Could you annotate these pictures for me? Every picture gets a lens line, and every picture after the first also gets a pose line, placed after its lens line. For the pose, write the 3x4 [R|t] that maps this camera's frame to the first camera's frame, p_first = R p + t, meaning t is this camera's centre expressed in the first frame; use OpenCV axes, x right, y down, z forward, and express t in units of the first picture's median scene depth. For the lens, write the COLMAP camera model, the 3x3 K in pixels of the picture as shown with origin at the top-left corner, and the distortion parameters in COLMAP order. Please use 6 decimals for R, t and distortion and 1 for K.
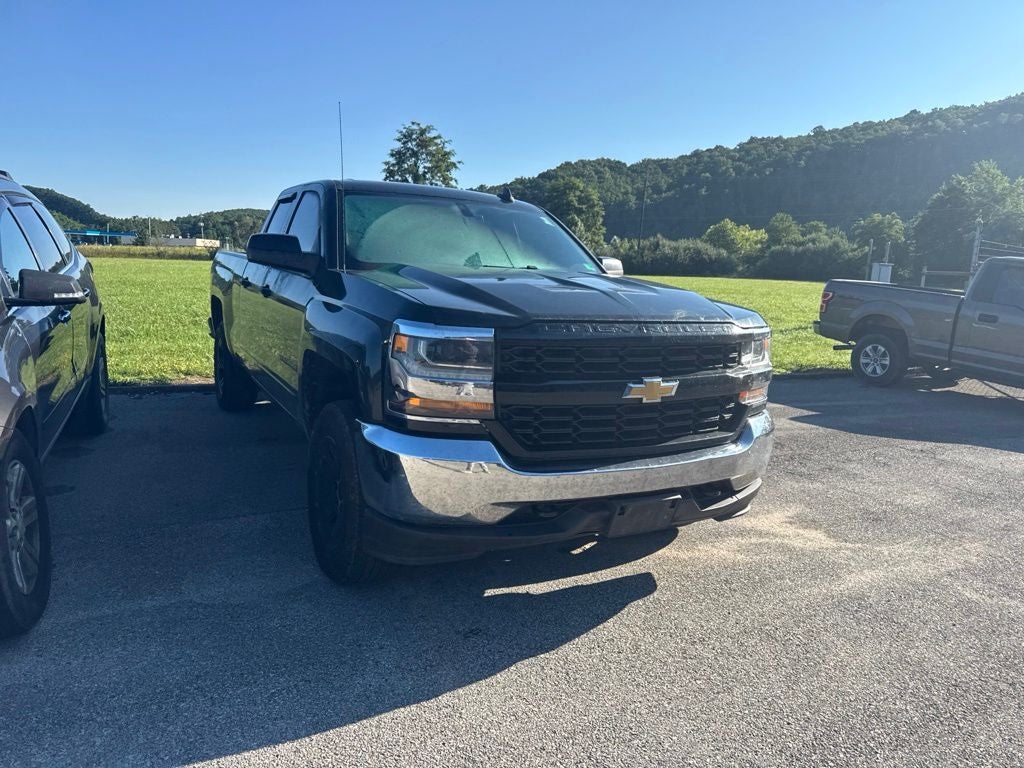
lens RADIAL K [[717.4, 0, 514.7], [0, 717.4, 373.3], [0, 0, 1]] dist [0.035258, -0.043080]
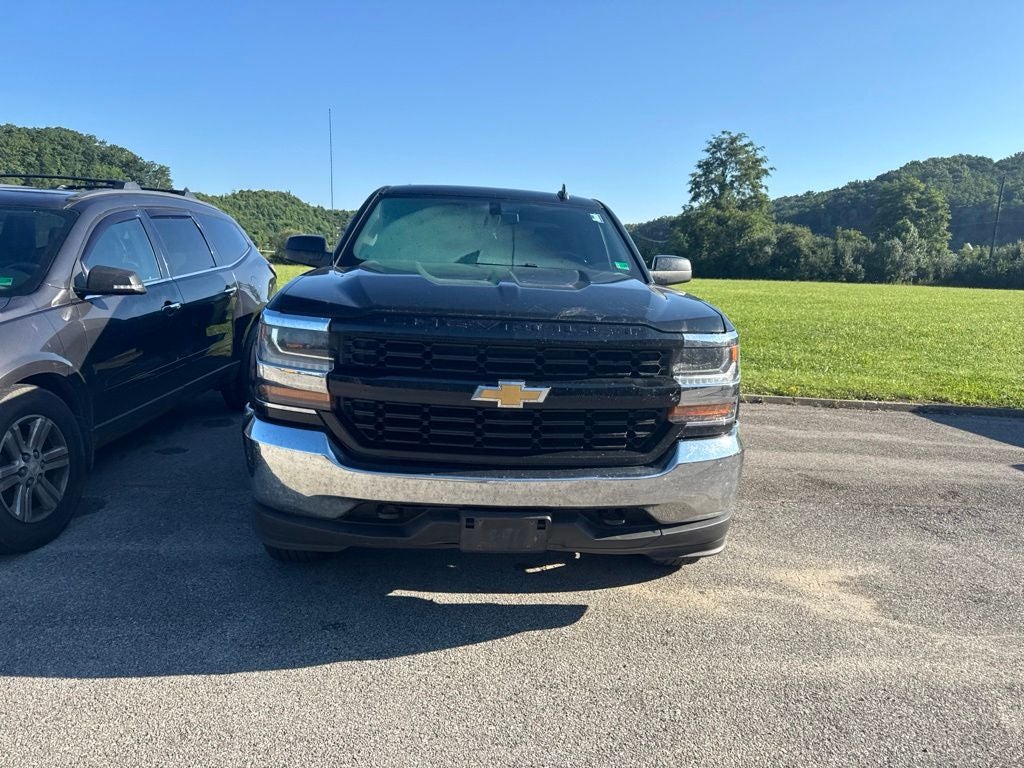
lens RADIAL K [[717.4, 0, 517.2], [0, 717.4, 369.9], [0, 0, 1]] dist [0.035258, -0.043080]
pose [[0.913775, 0.054589, -0.402535, 0.463633], [-0.063341, 0.997956, -0.008450, 0.000159], [0.401251, 0.033218, 0.915366, 0.148712]]
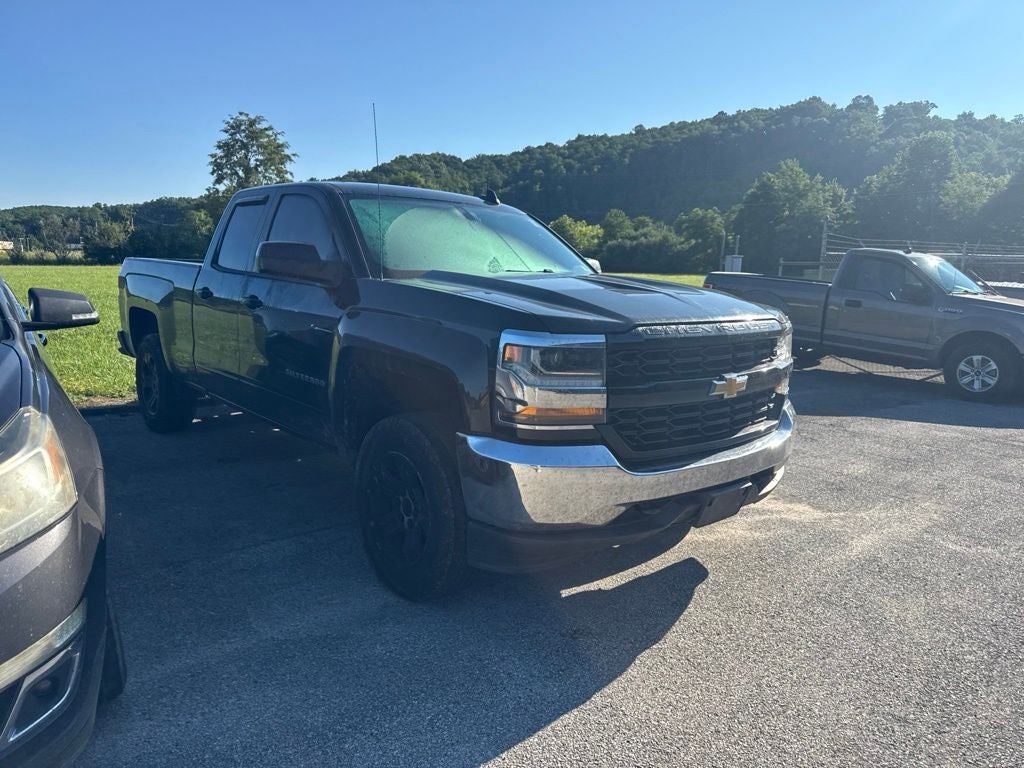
lens RADIAL K [[717.4, 0, 513.7], [0, 717.4, 383.4], [0, 0, 1]] dist [0.035258, -0.043080]
pose [[0.976554, -0.055632, 0.207960, -0.283506], [0.051548, 0.998357, 0.025008, -0.019585], [-0.209010, -0.013702, 0.977818, 0.022733]]
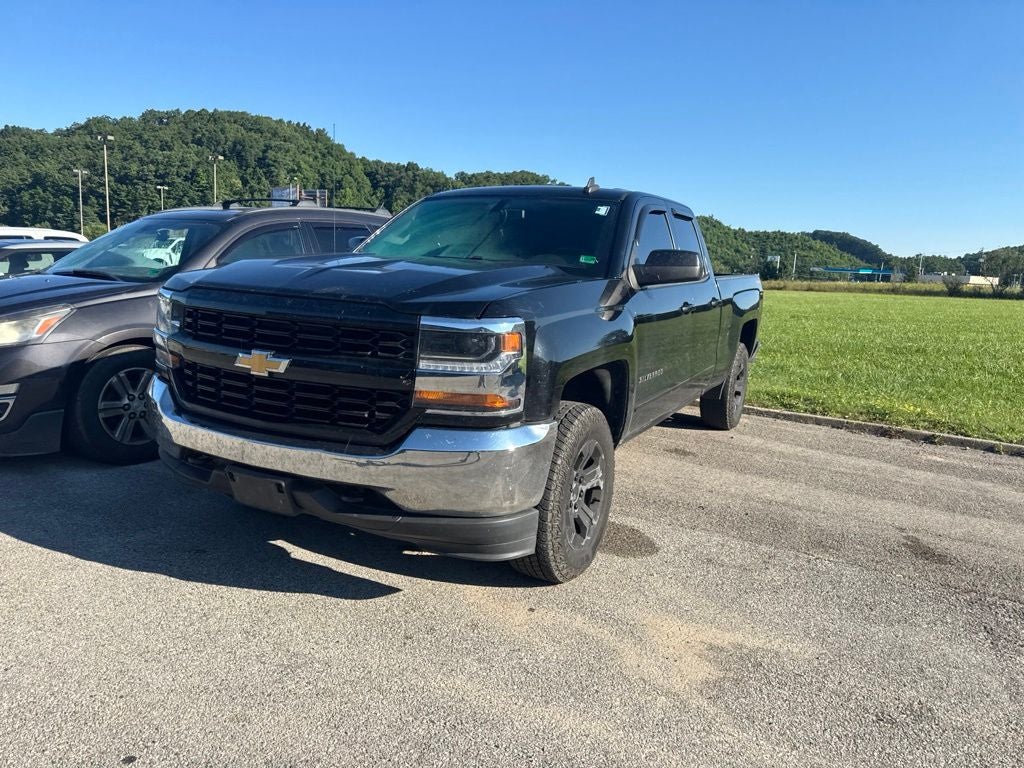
lens RADIAL K [[717.4, 0, 520.6], [0, 717.4, 375.4], [0, 0, 1]] dist [0.035258, -0.043080]
pose [[0.565954, 0.103542, -0.817909, 0.998103], [-0.143053, 0.989367, 0.026262, -0.030174], [0.811931, 0.102141, 0.574748, 0.600171]]
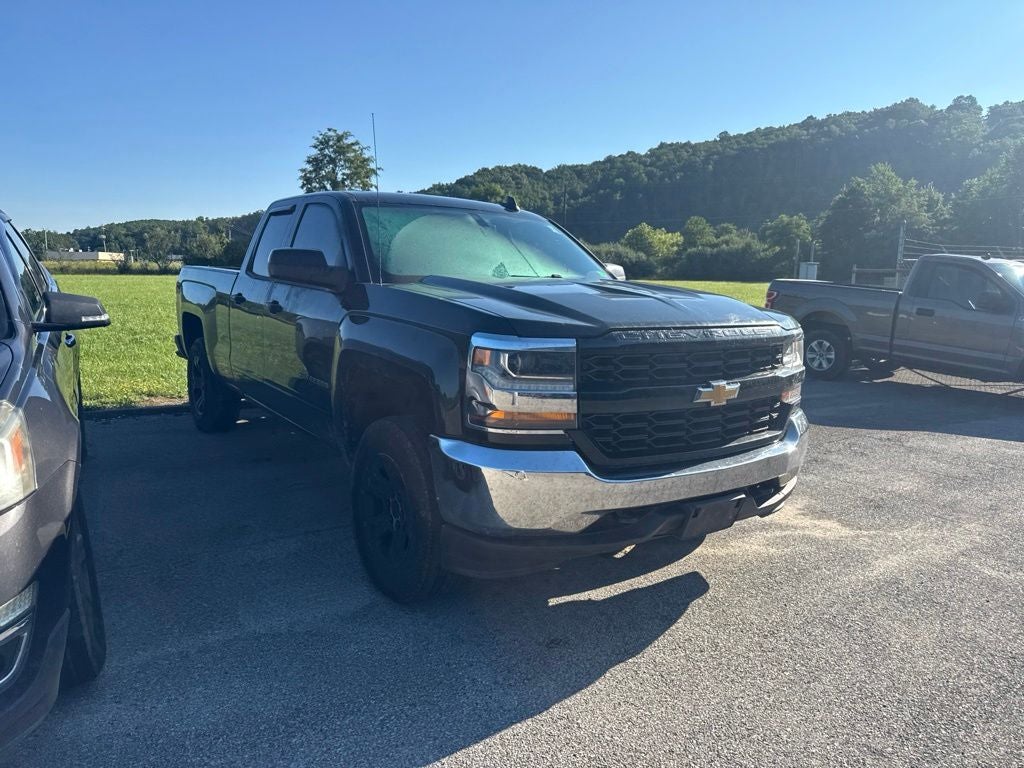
lens RADIAL K [[717.4, 0, 514.4], [0, 717.4, 376.5], [0, 0, 1]] dist [0.035258, -0.043080]
pose [[0.993908, -0.038351, 0.103327, -0.169247], [0.038705, 0.999250, -0.001426, -0.008683], [-0.103194, 0.005417, 0.994646, 0.006914]]
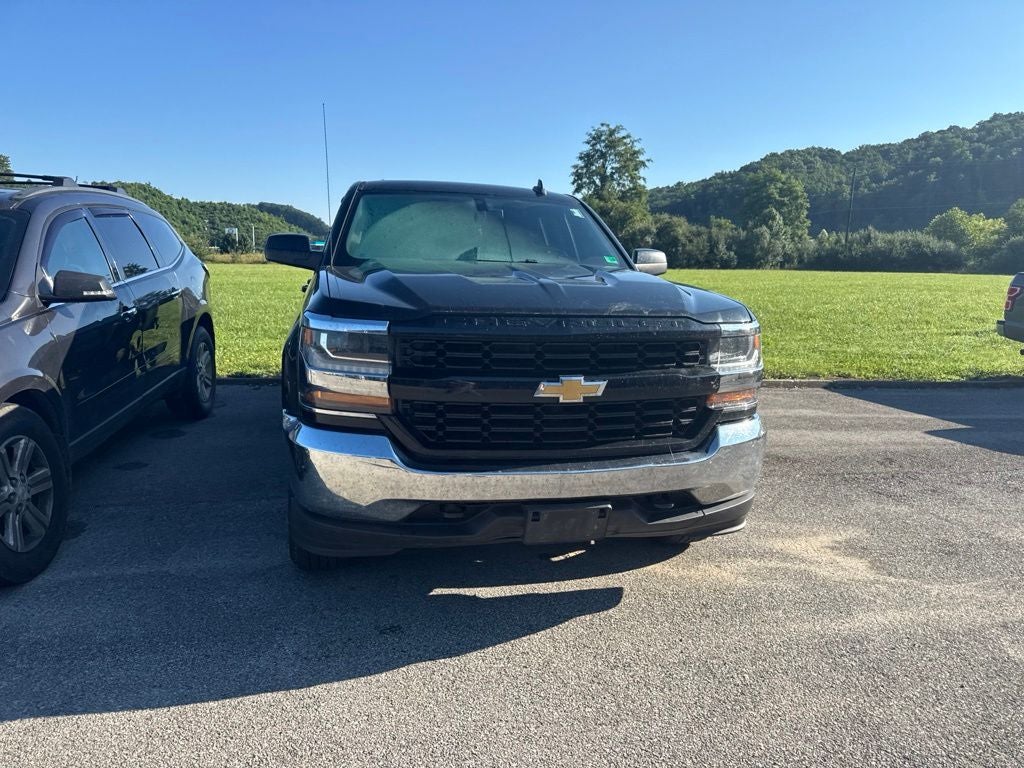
lens RADIAL K [[717.4, 0, 515.0], [0, 717.4, 378.4], [0, 0, 1]] dist [0.035258, -0.043080]
pose [[0.965419, 0.021072, -0.259851, 0.298448], [-0.019840, 0.999776, 0.007363, 0.003852], [0.259948, -0.001953, 0.965621, 0.074090]]
